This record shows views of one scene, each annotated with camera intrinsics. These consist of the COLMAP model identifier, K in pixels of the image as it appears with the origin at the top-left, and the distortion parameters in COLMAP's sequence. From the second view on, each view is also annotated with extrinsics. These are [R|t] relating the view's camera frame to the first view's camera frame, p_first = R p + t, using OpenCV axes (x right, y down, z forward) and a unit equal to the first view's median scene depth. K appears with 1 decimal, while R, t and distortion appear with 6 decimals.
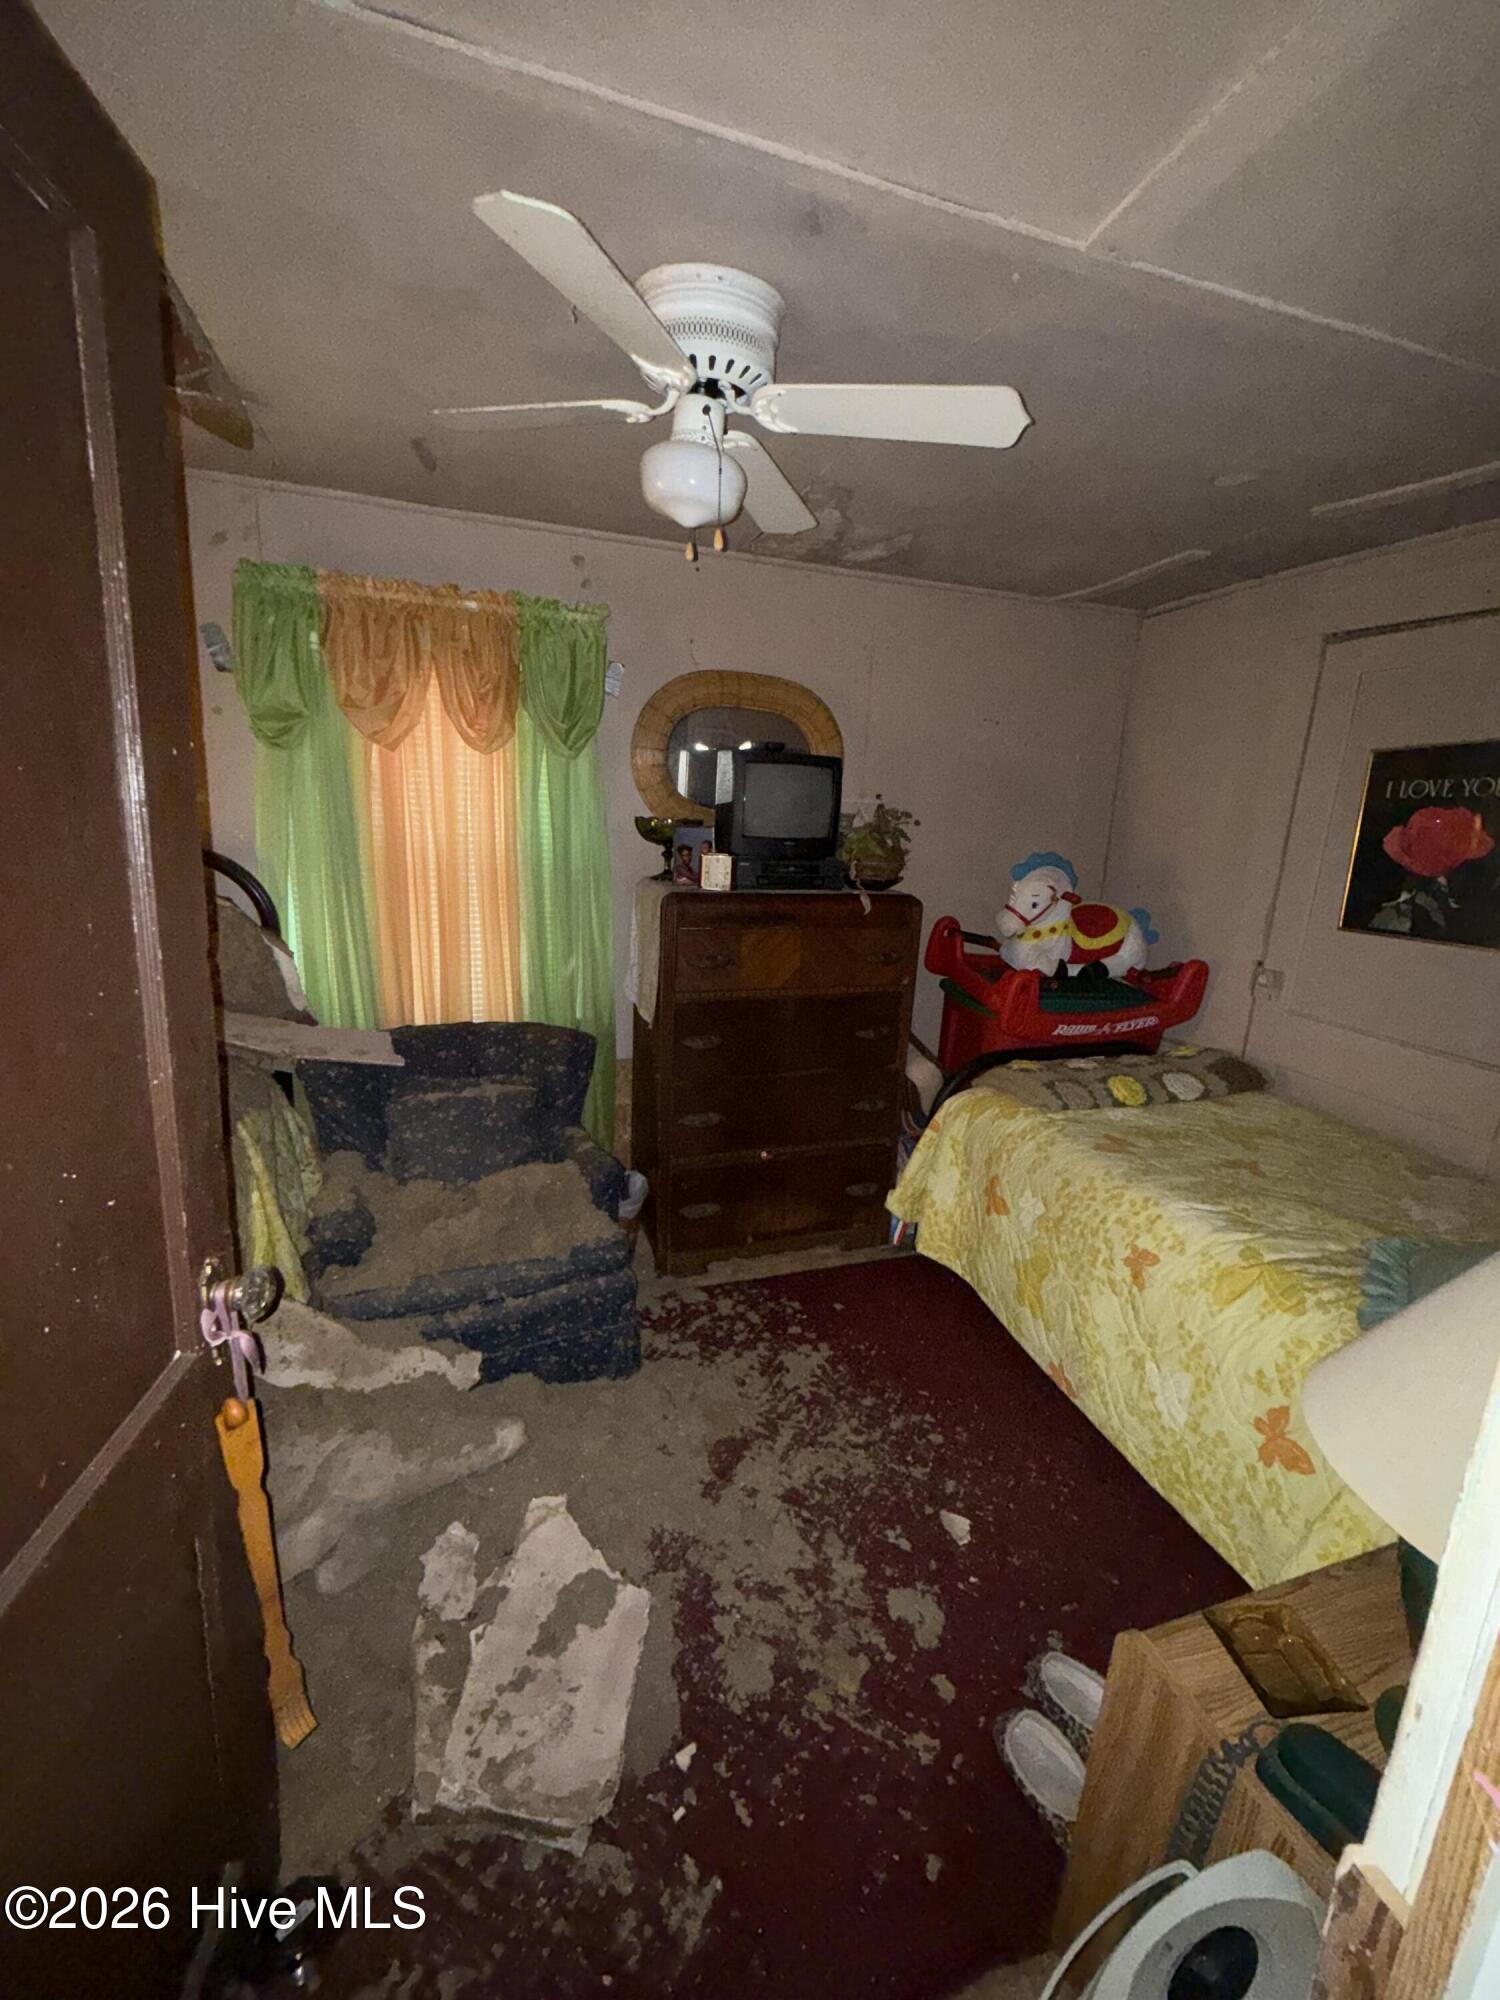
lens RADIAL K [[807.4, 0, 750.0], [0, 807.4, 1000.0], [0, 0, 1]] dist [0.000334, 0.000028]
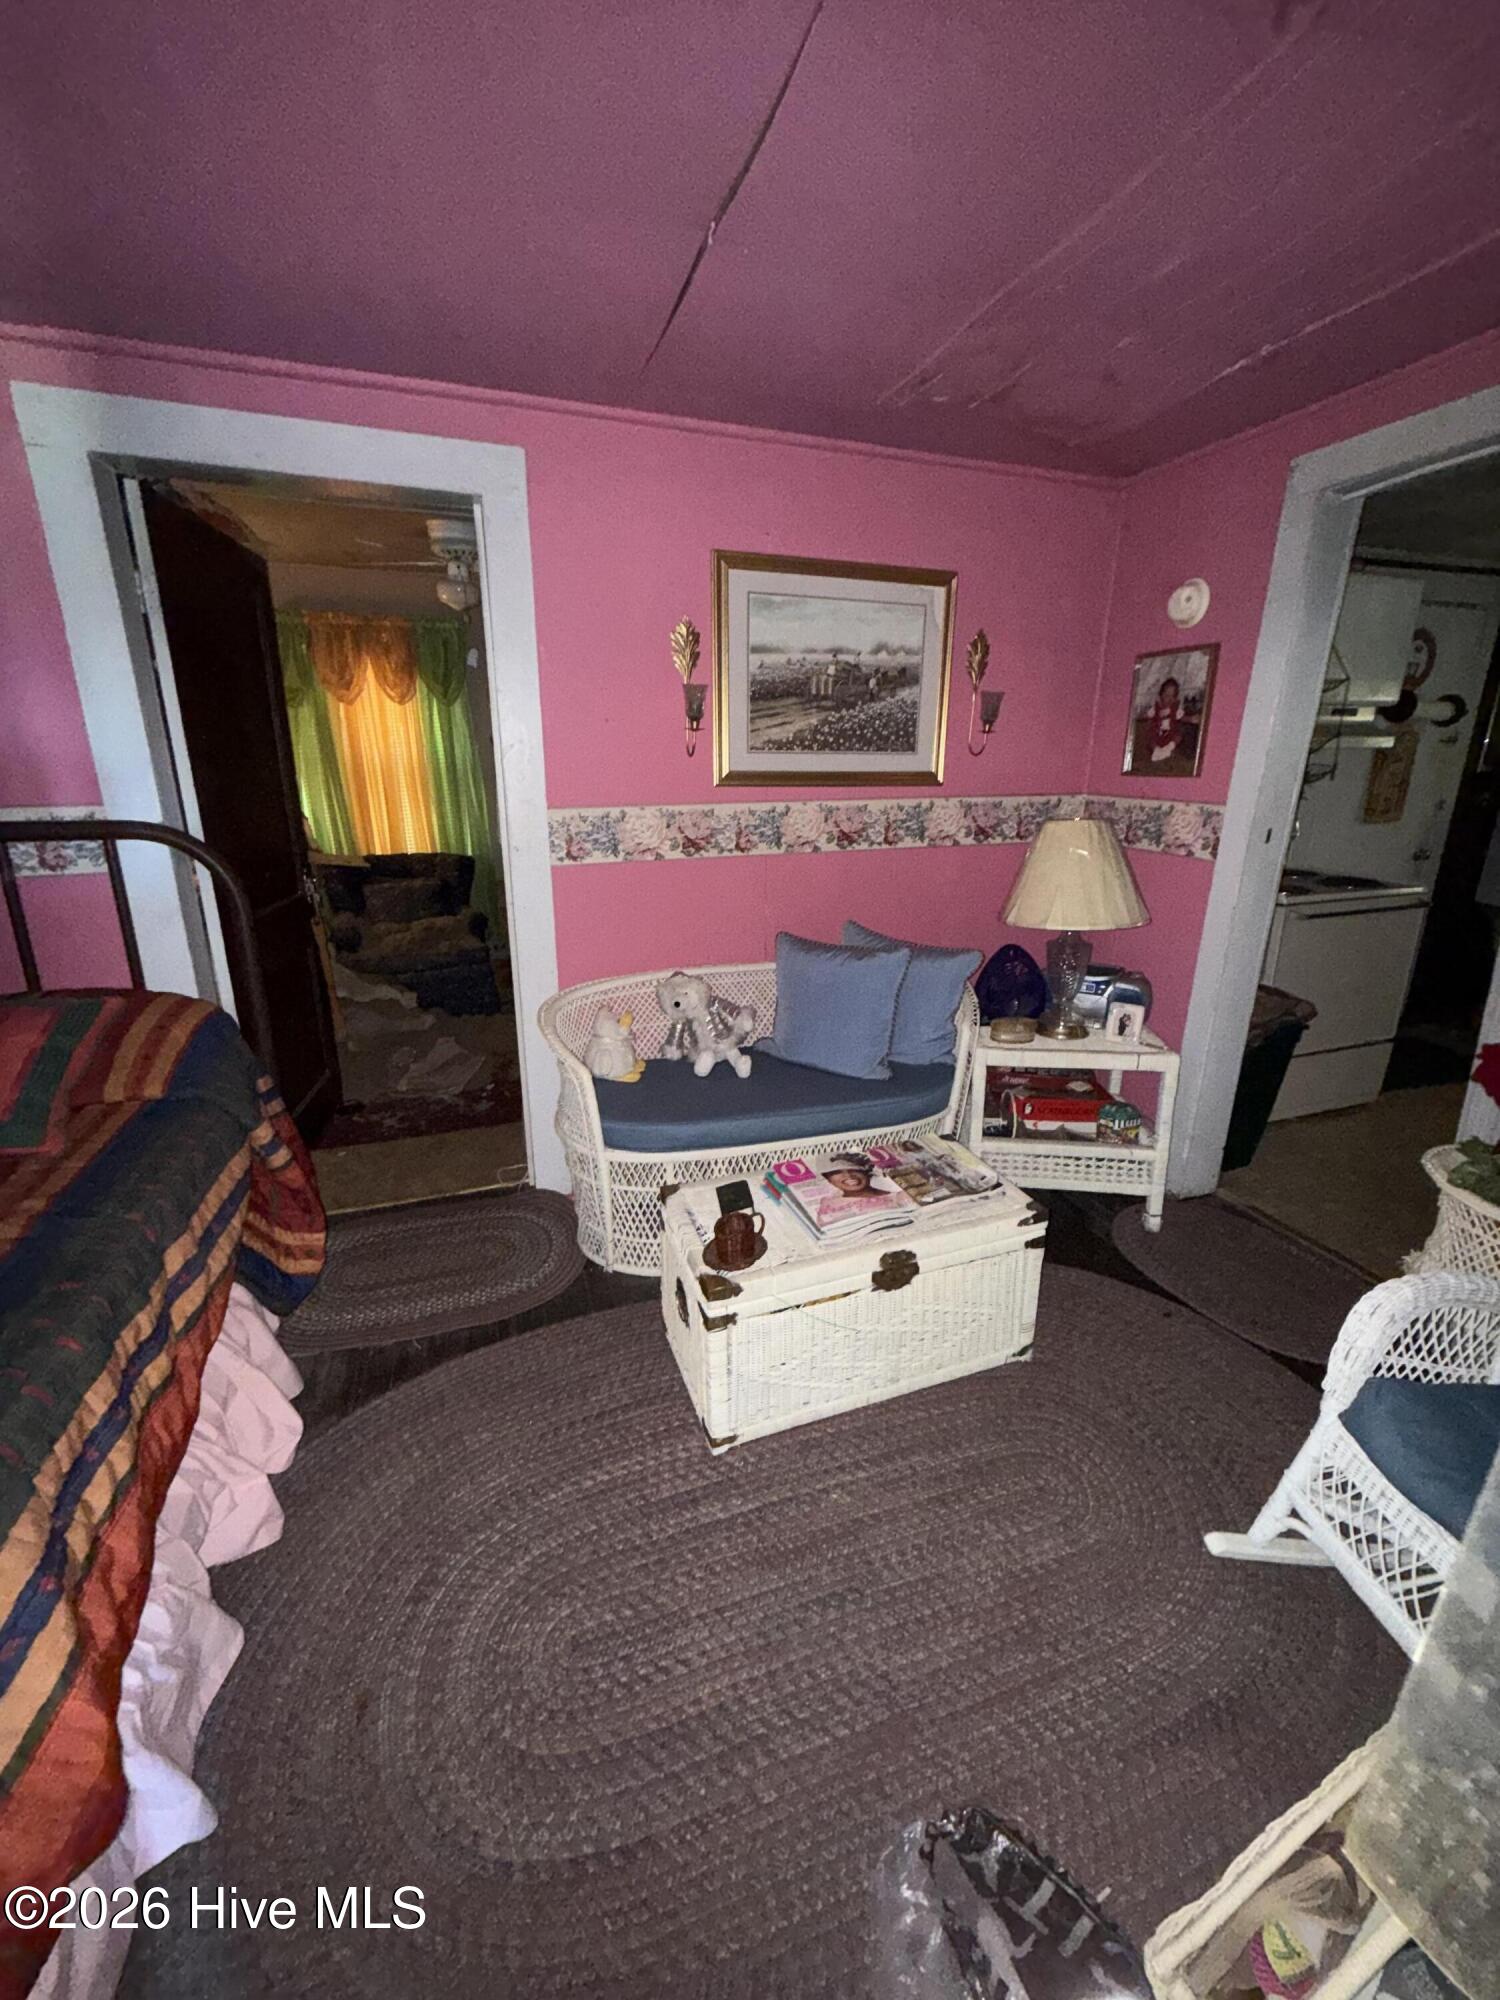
lens RADIAL K [[792.1, 0, 750.0], [0, 792.1, 1000.0], [0, 0, 1]] dist [0.000432, 0.000038]
pose [[0.998047, -0.061190, 0.012532, 0.414549], [0.060472, 0.996851, 0.051300, 0.332786], [-0.015631, -0.050442, 0.998605, -0.878581]]
